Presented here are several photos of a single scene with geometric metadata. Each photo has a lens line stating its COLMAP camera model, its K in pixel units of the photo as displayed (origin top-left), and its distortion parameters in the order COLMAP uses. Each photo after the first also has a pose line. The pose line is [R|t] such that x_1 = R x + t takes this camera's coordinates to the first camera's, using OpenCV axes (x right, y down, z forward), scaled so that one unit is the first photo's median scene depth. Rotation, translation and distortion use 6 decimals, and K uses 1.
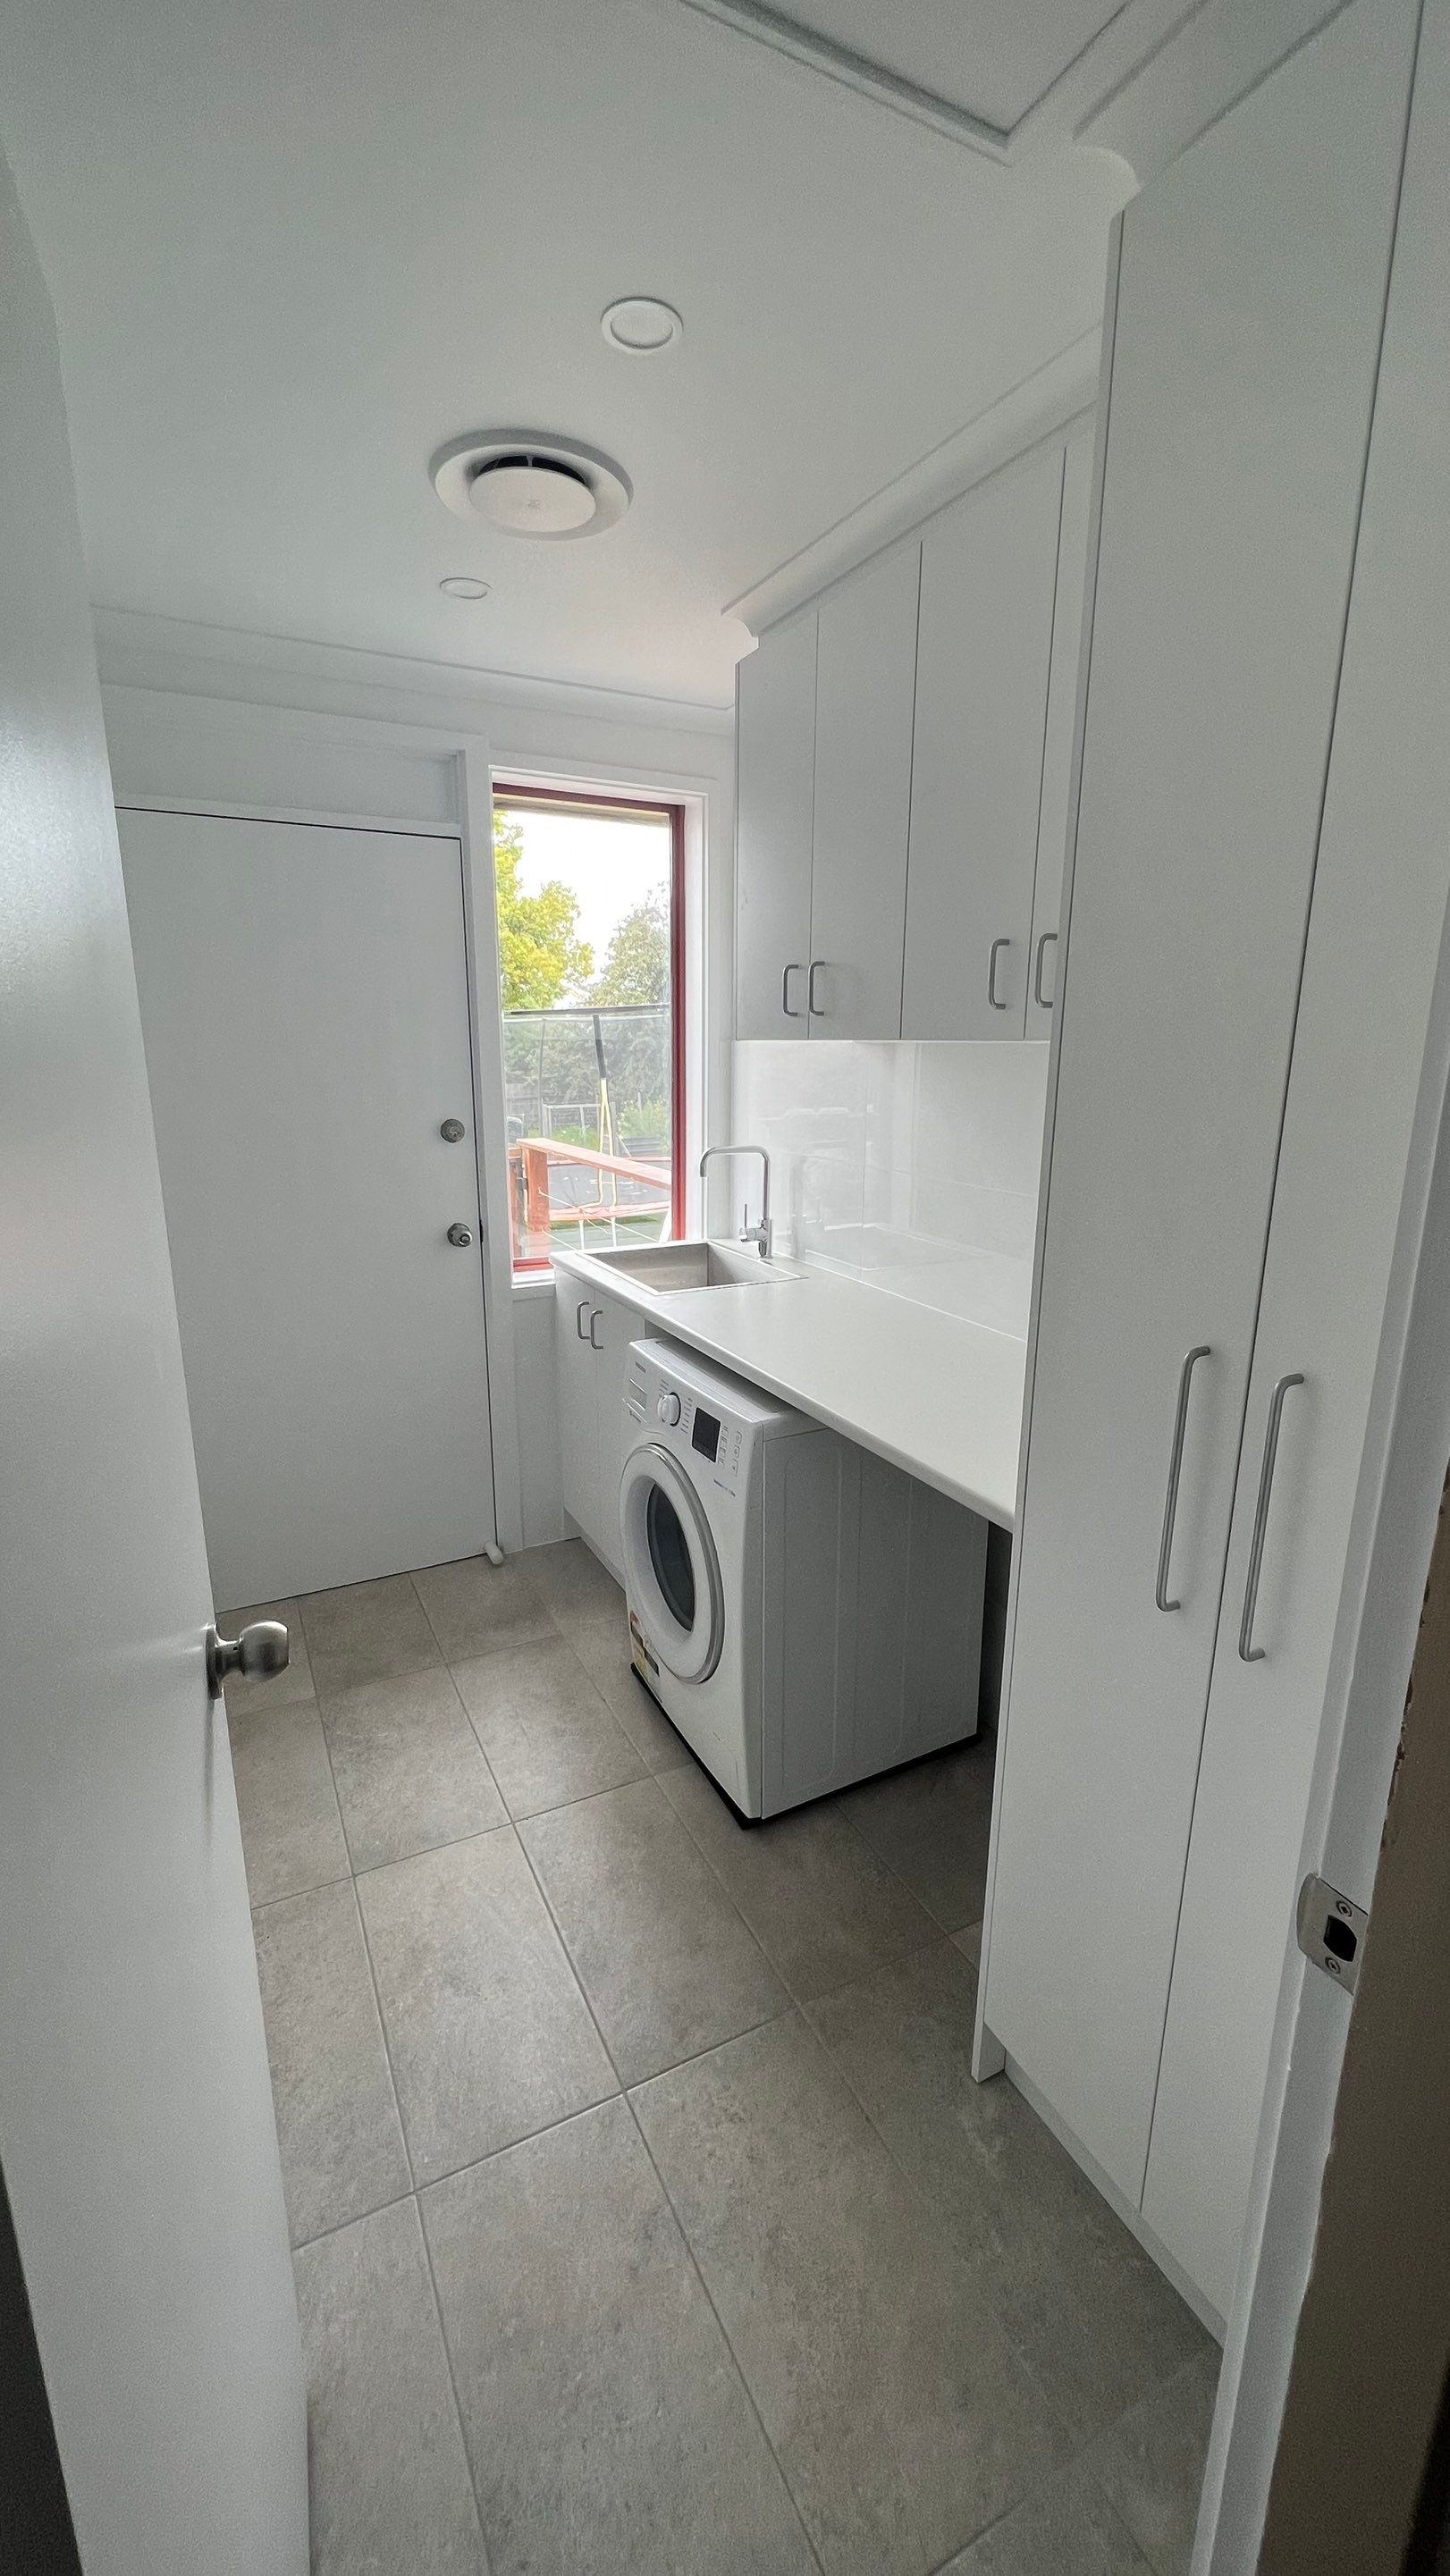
lens RADIAL K [[1029.6, 0, 703.4], [0, 1029.6, 1281.4], [0, 0, 1]] dist [-0.003375, 0.002008]
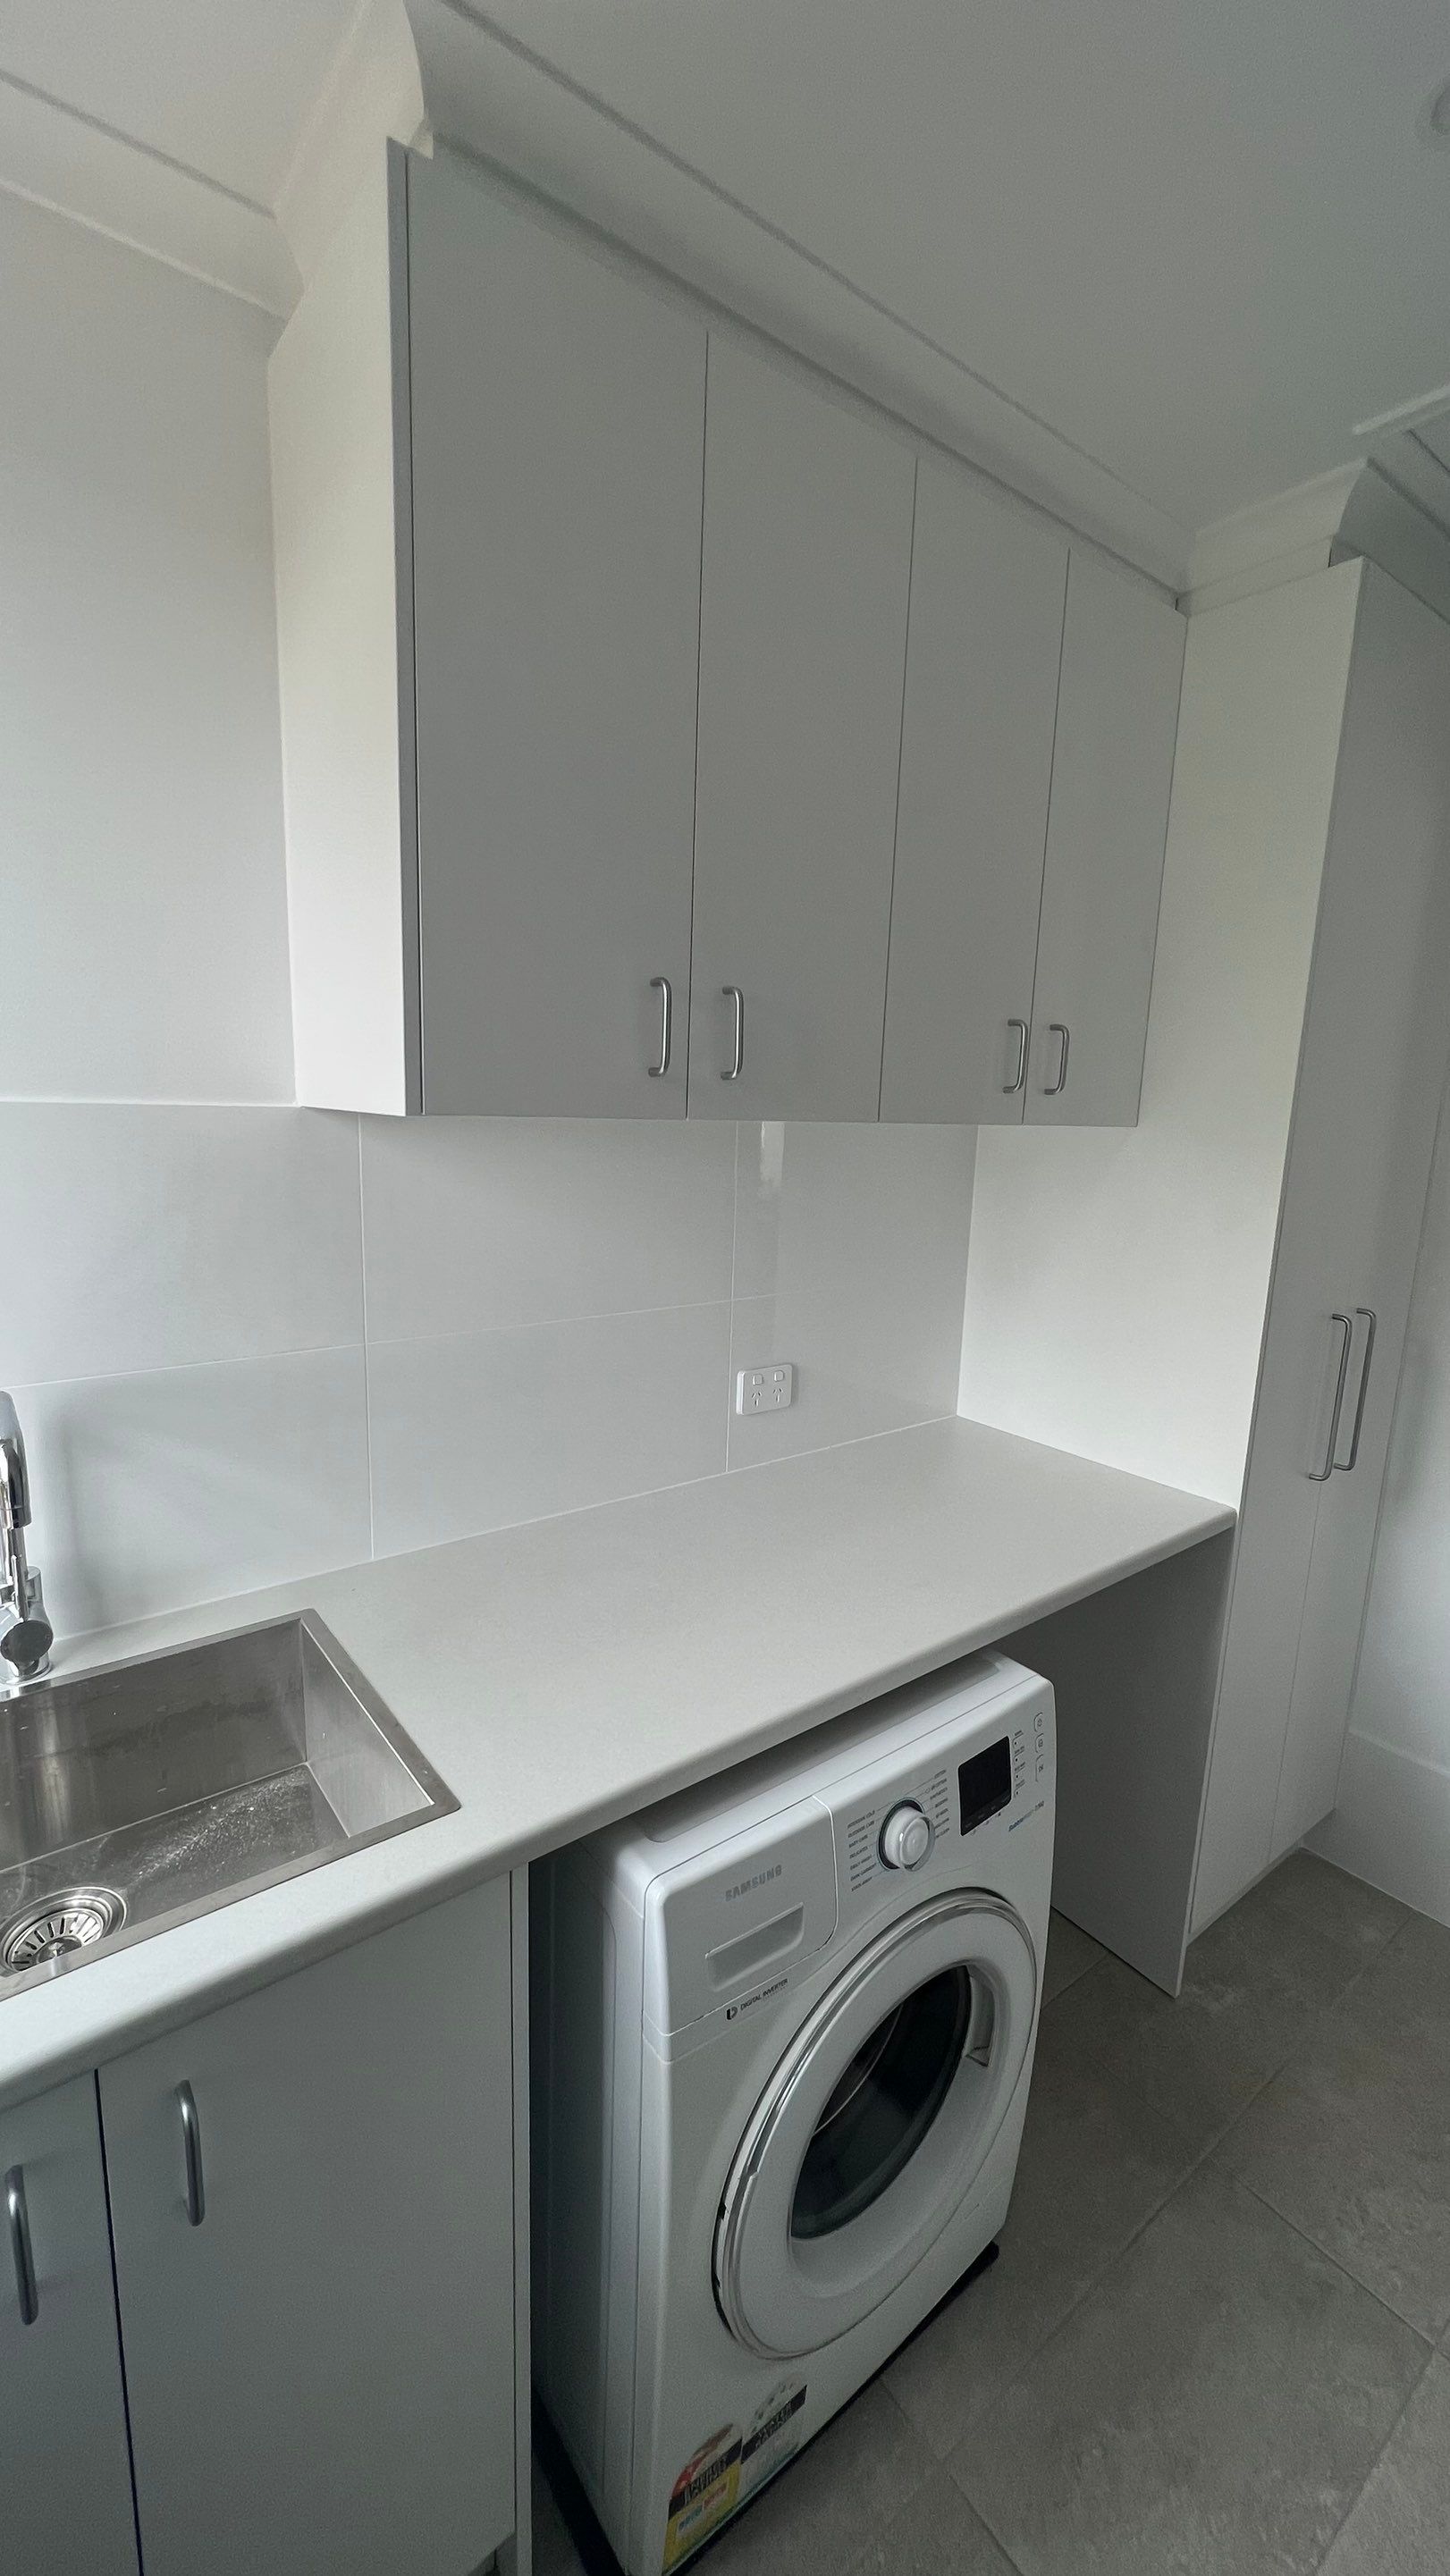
lens RADIAL K [[1029.6, 0, 739.5], [0, 1029.6, 1279.5], [0, 0, 1]] dist [-0.003375, 0.002008]
pose [[-0.198081, -0.183032, 0.962945, -0.488319], [0.207862, 0.952223, 0.223752, -0.292266], [-0.957892, 0.244480, -0.150572, 1.146031]]
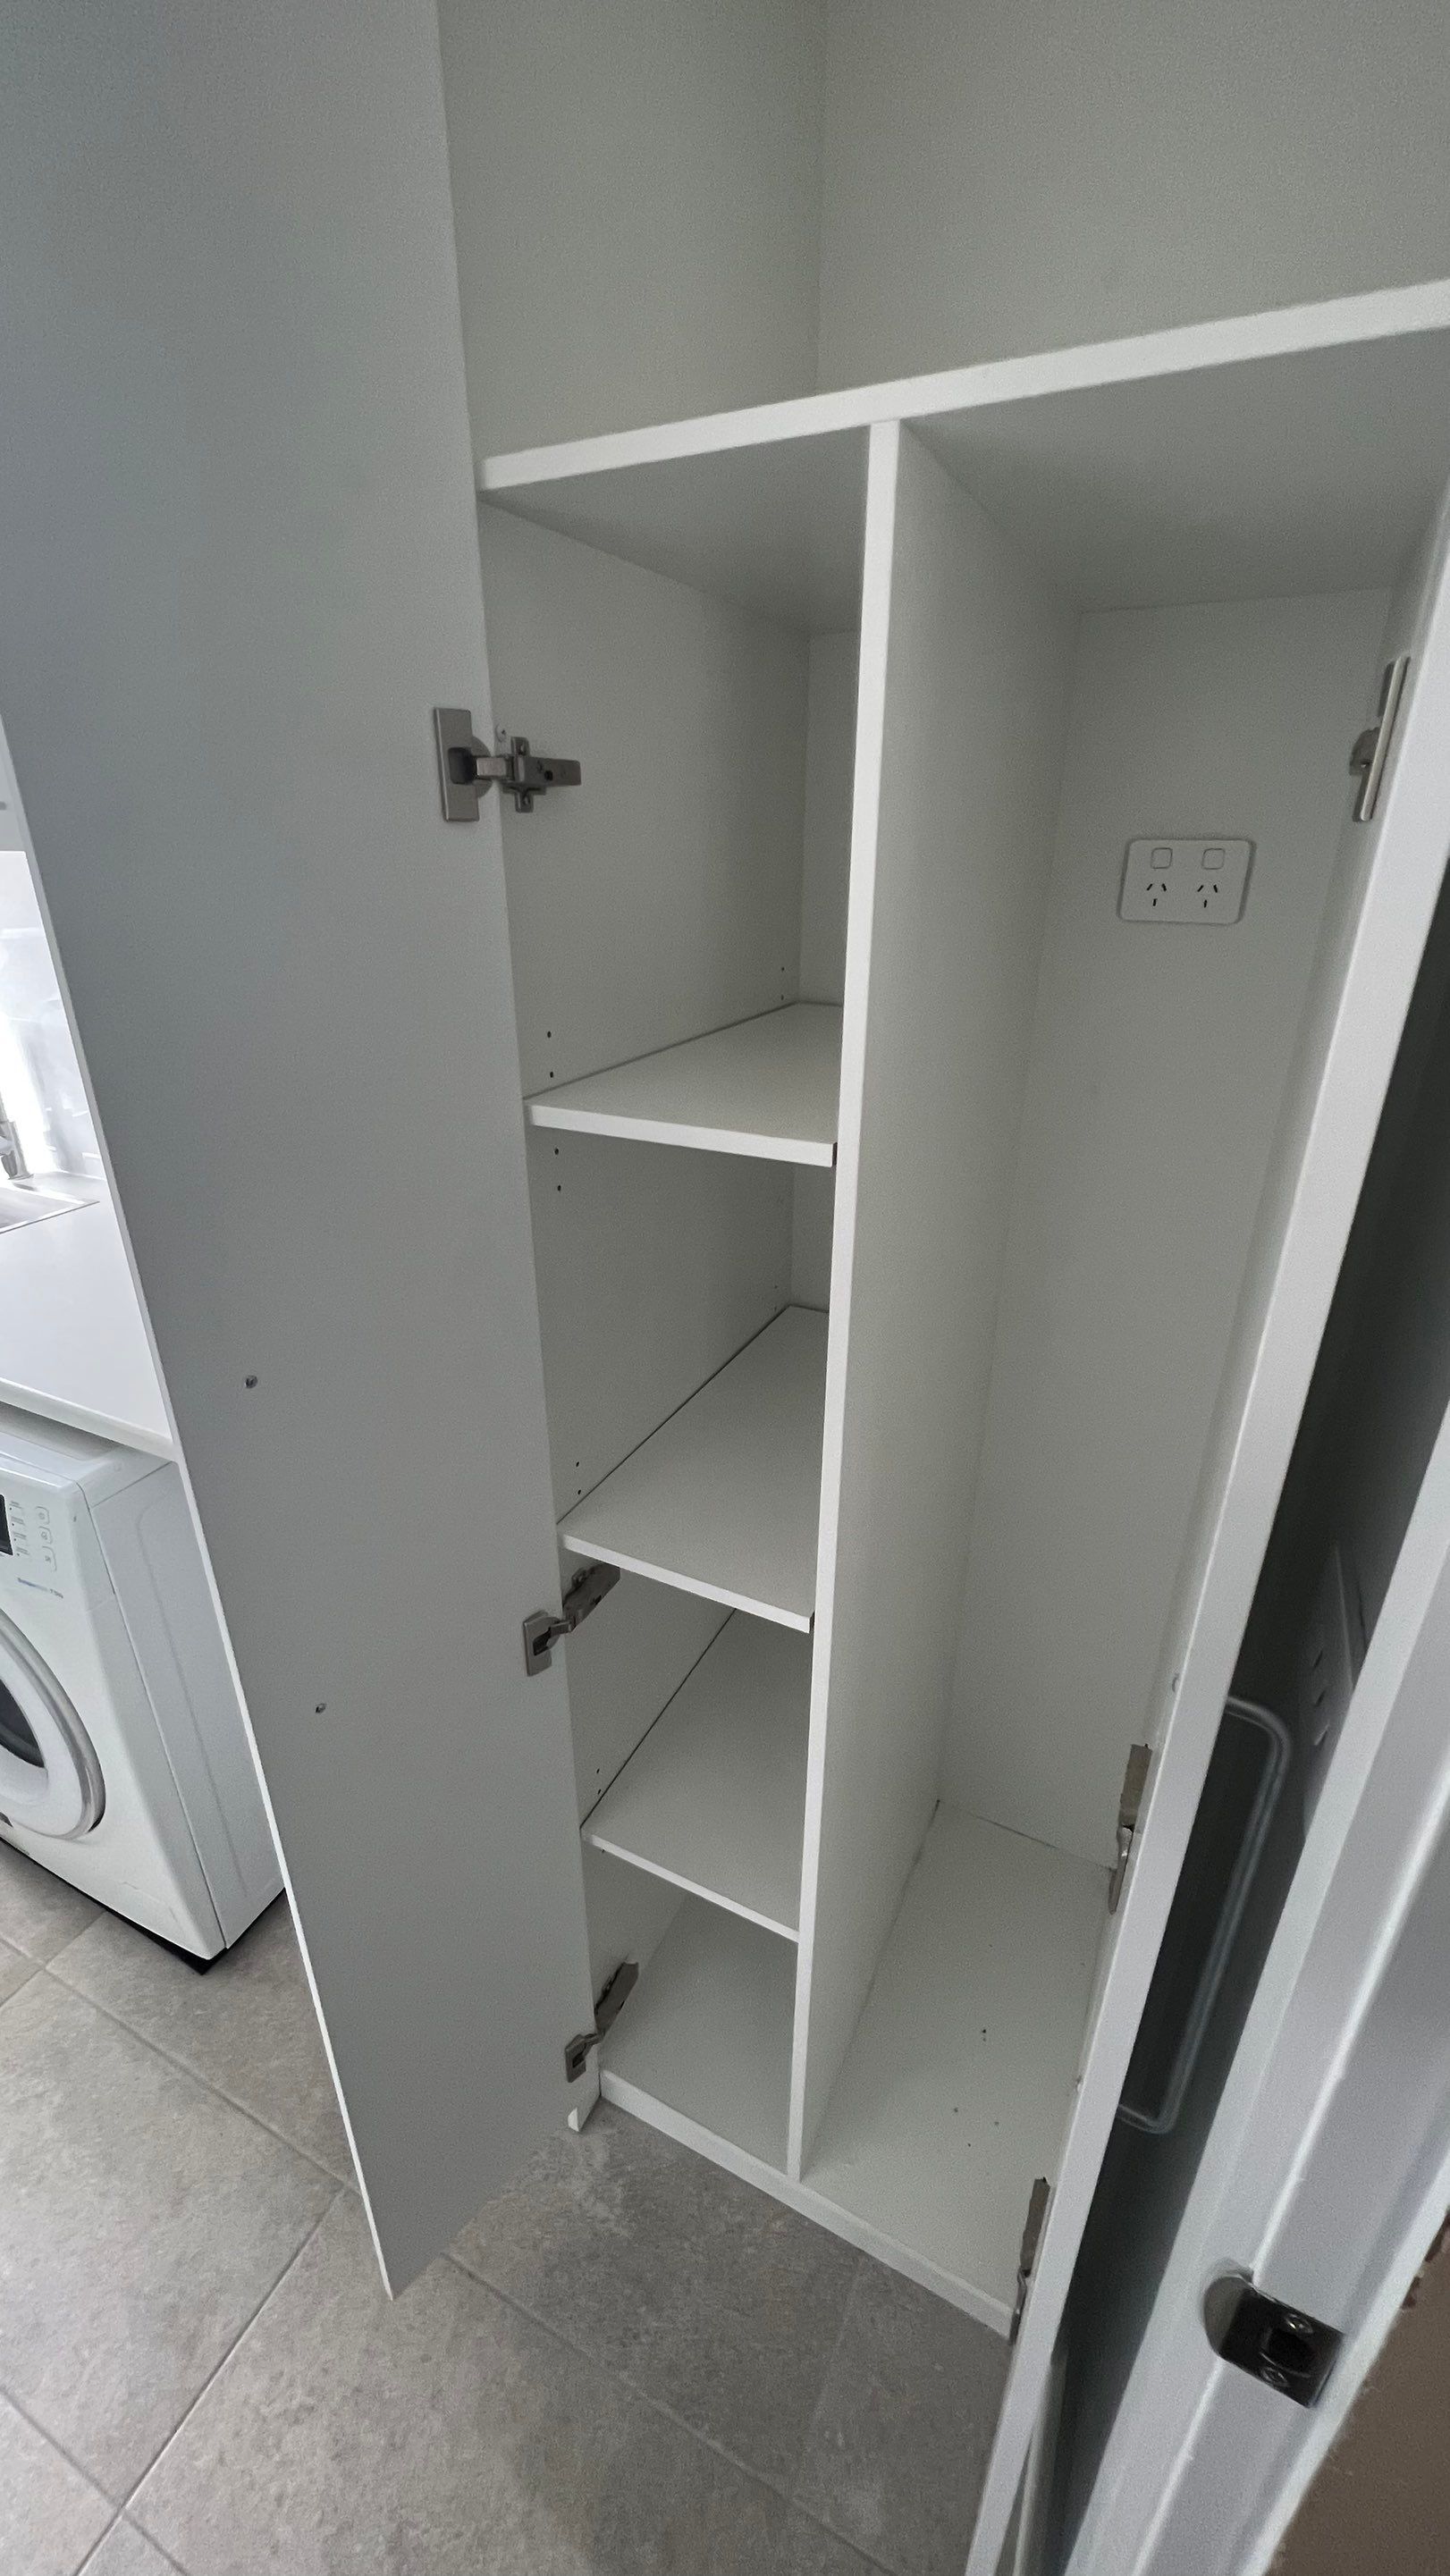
lens RADIAL K [[1029.6, 0, 718.5], [0, 1029.6, 1296.3], [0, 0, 1]] dist [-0.003375, 0.002008]
pose [[0.792851, -0.245396, 0.557824, 0.040499], [0.135679, 0.963449, 0.230992, -0.060581], [-0.594119, -0.107457, 0.797167, 0.248883]]
